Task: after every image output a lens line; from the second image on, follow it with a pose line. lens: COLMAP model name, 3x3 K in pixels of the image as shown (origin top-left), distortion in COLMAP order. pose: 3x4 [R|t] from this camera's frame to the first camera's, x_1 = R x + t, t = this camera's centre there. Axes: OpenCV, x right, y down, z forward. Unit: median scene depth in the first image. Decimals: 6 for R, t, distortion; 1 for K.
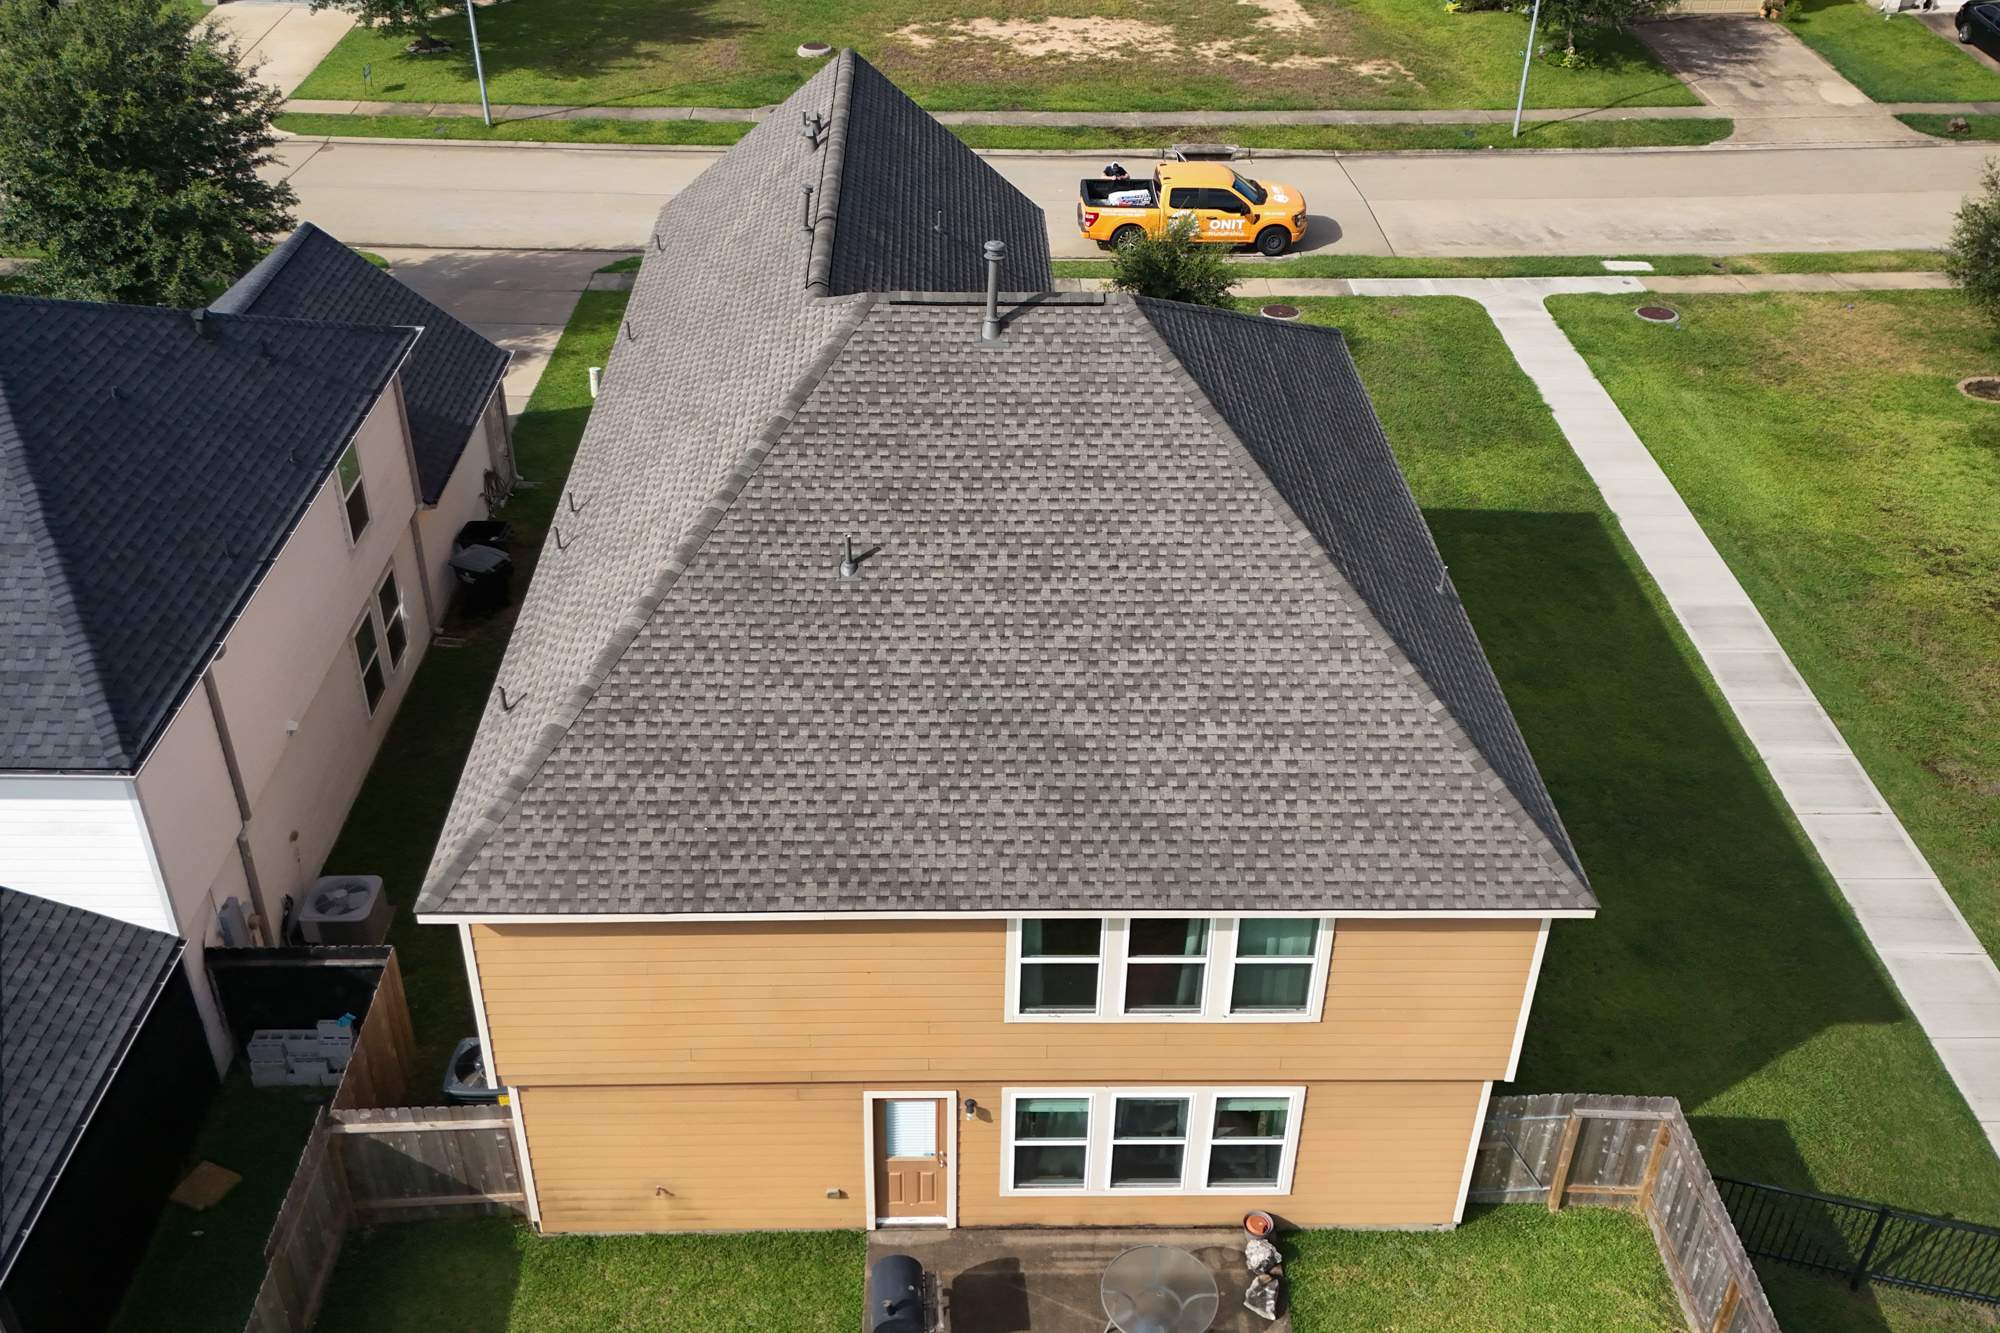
lens RADIAL K [[1845.6, 0, 1000.0], [0, 1845.6, 666.5], [0, 0, 1]] dist [0.117482, -0.199666]
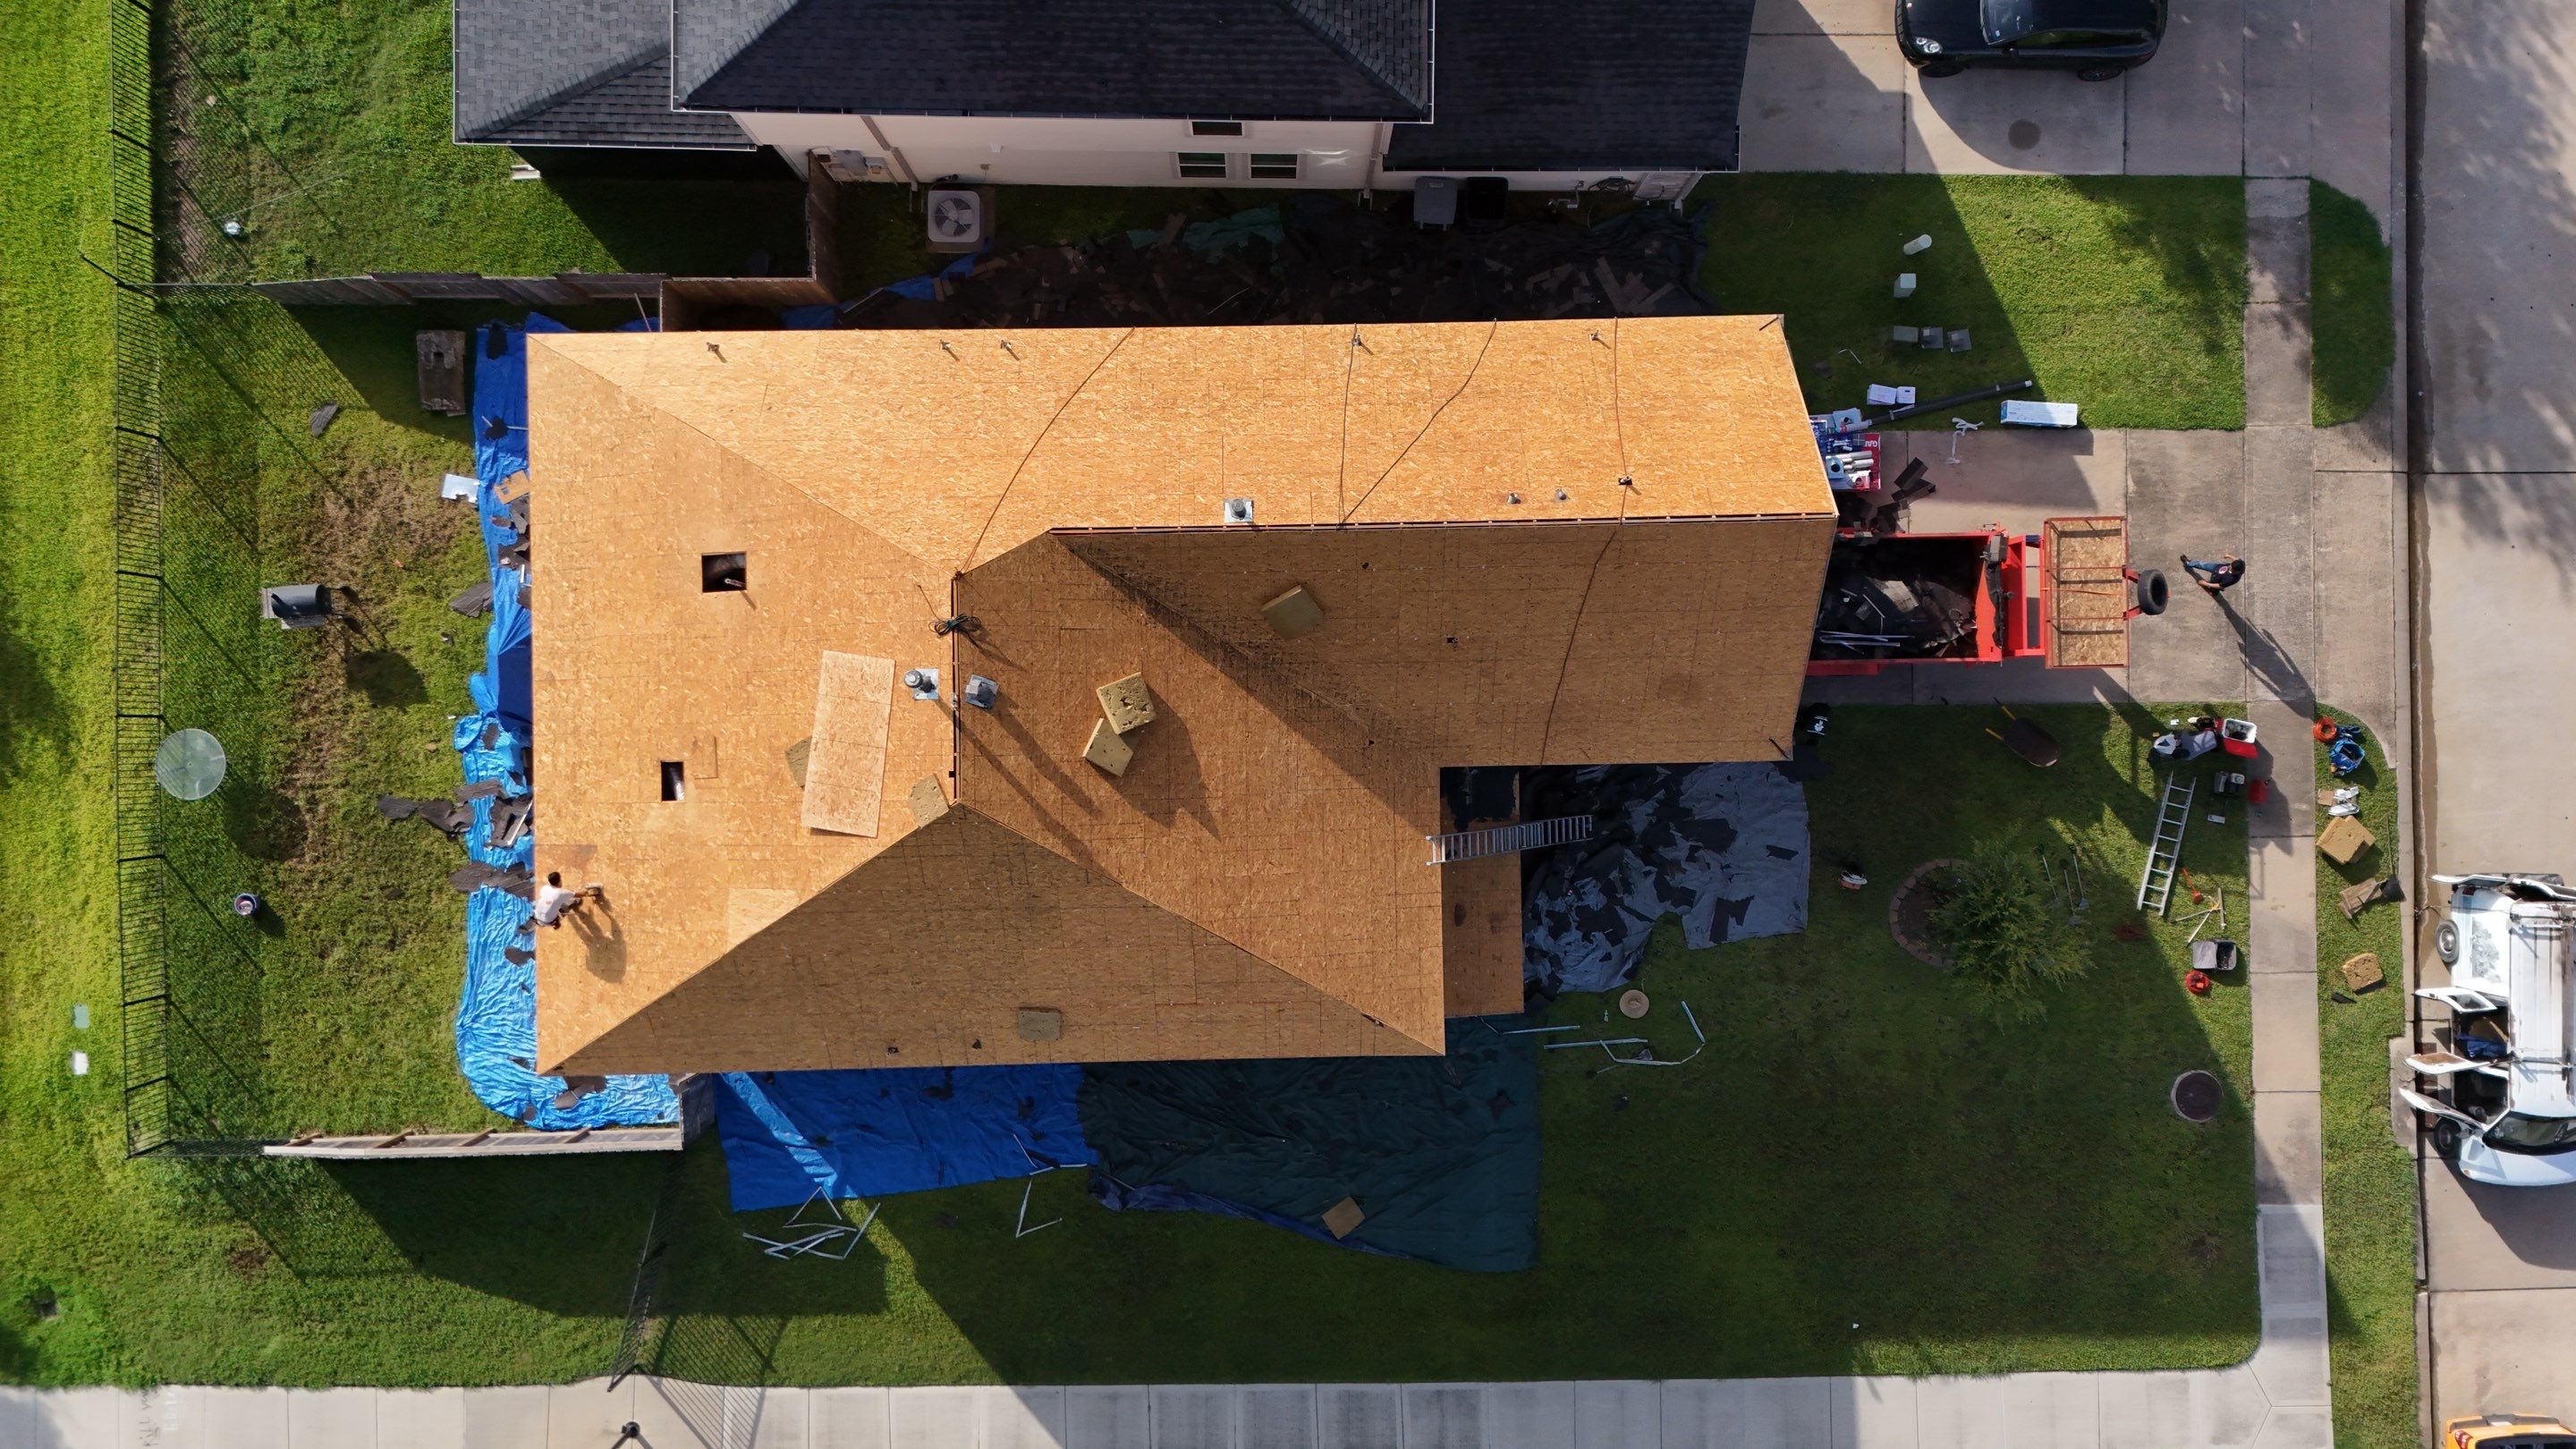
lens RADIAL K [[1896.1, 0, 1285.8], [0, 1896.1, 721.8], [0, 0, 1]] dist [0.082268, -0.084616]
pose [[-0.010974, 0.999566, -0.027335, 0.049870], [-0.564231, 0.016379, 0.825455, -1.355175], [0.825544, 0.024482, 0.563806, 0.525221]]
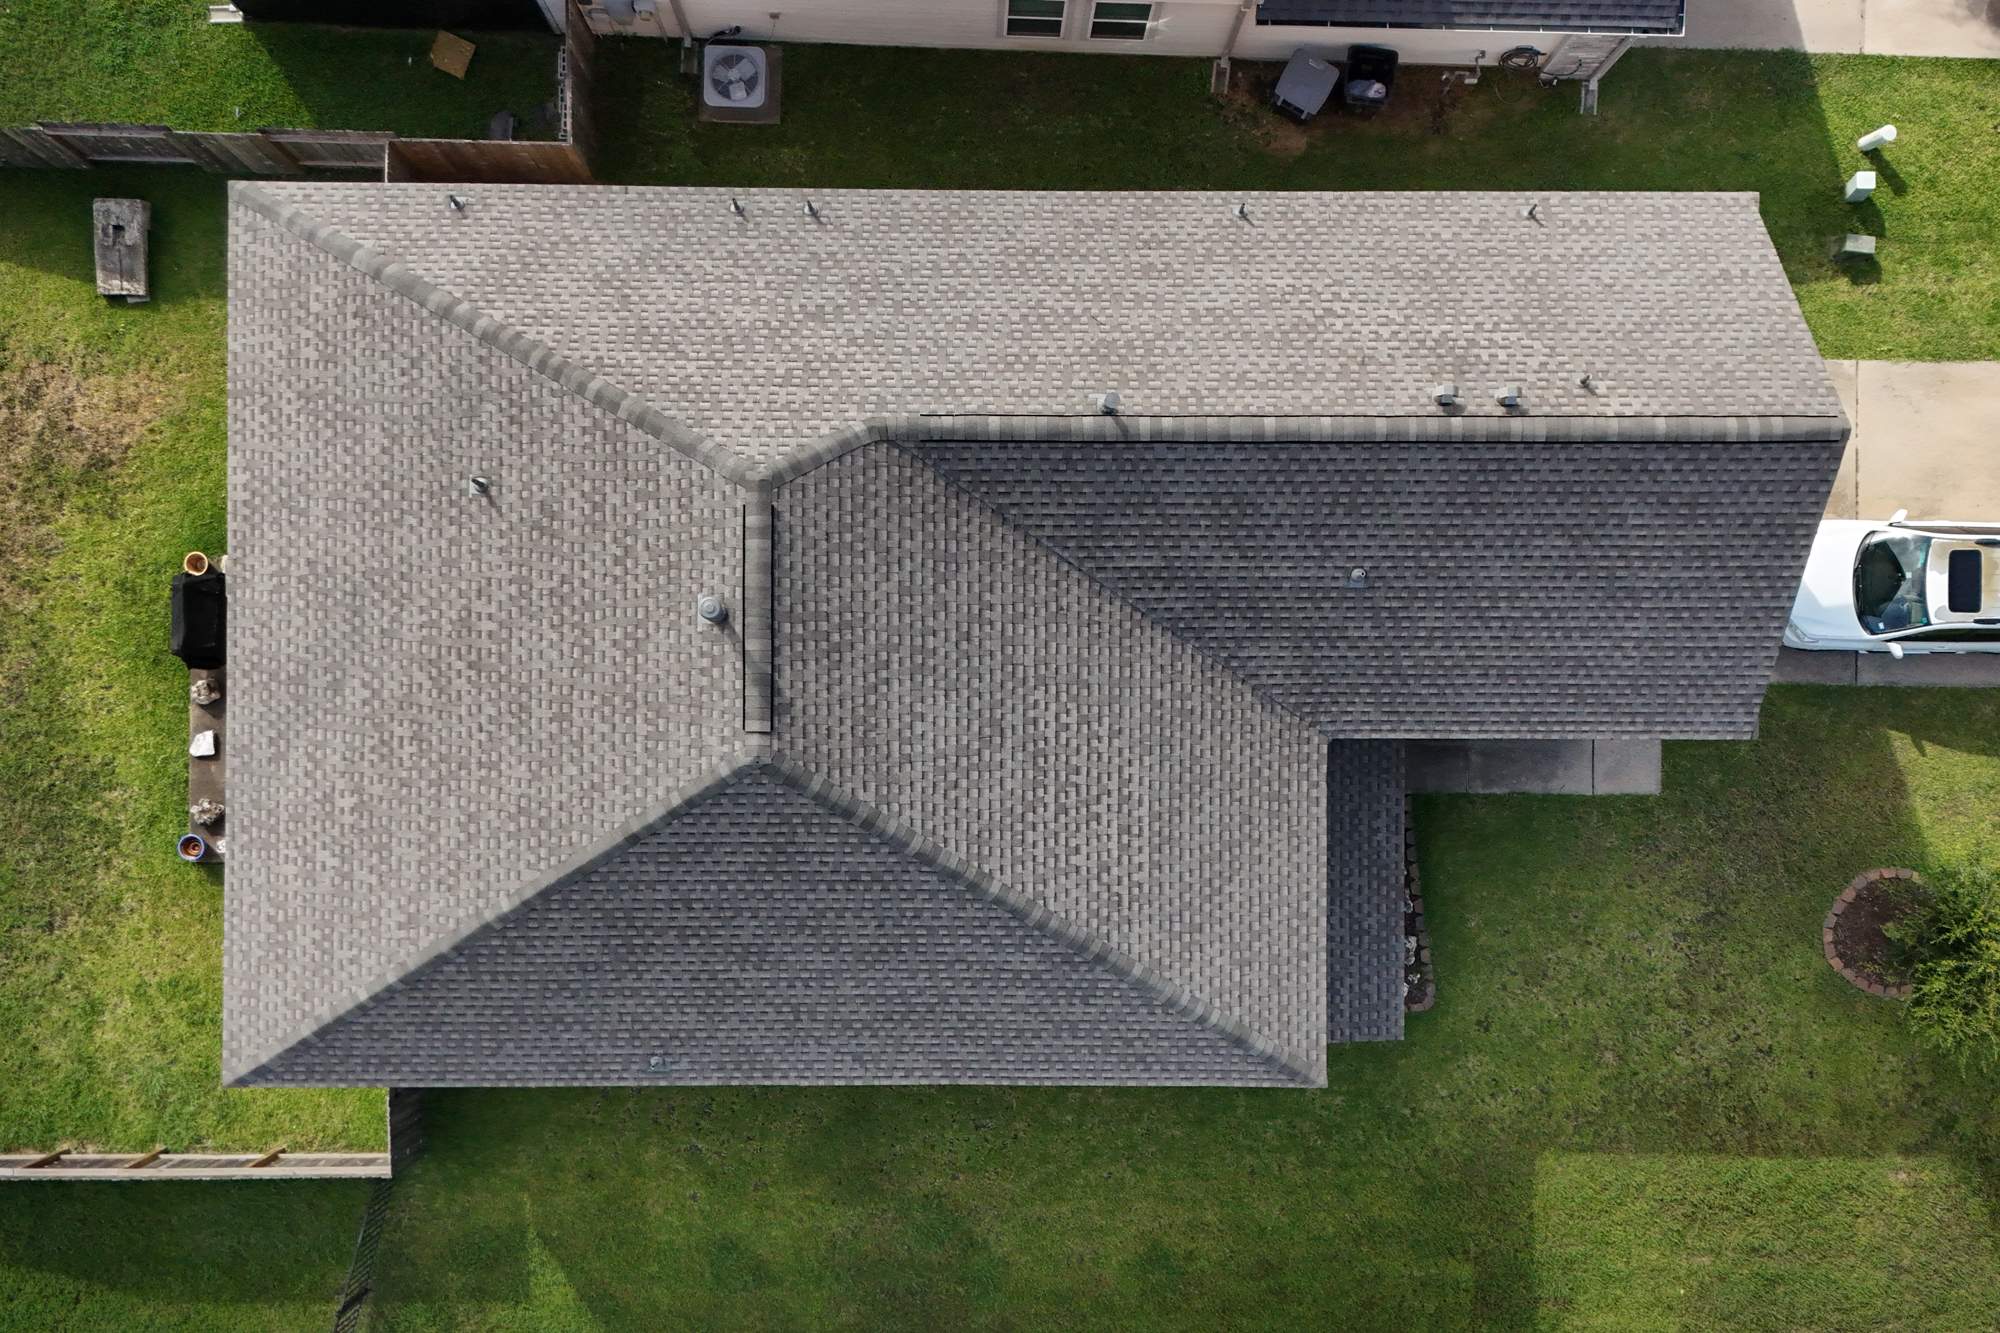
lens RADIAL K [[2010.9, 0, 993.4], [0, 2010.9, 756.2], [0, 0, 1]] dist [0.060017, -0.035957]
pose [[-0.033491, 0.999169, -0.023223, 0.091811], [-0.567405, 0.000120, 0.823439, -1.155961], [0.822758, 0.040755, 0.566929, 0.549620]]
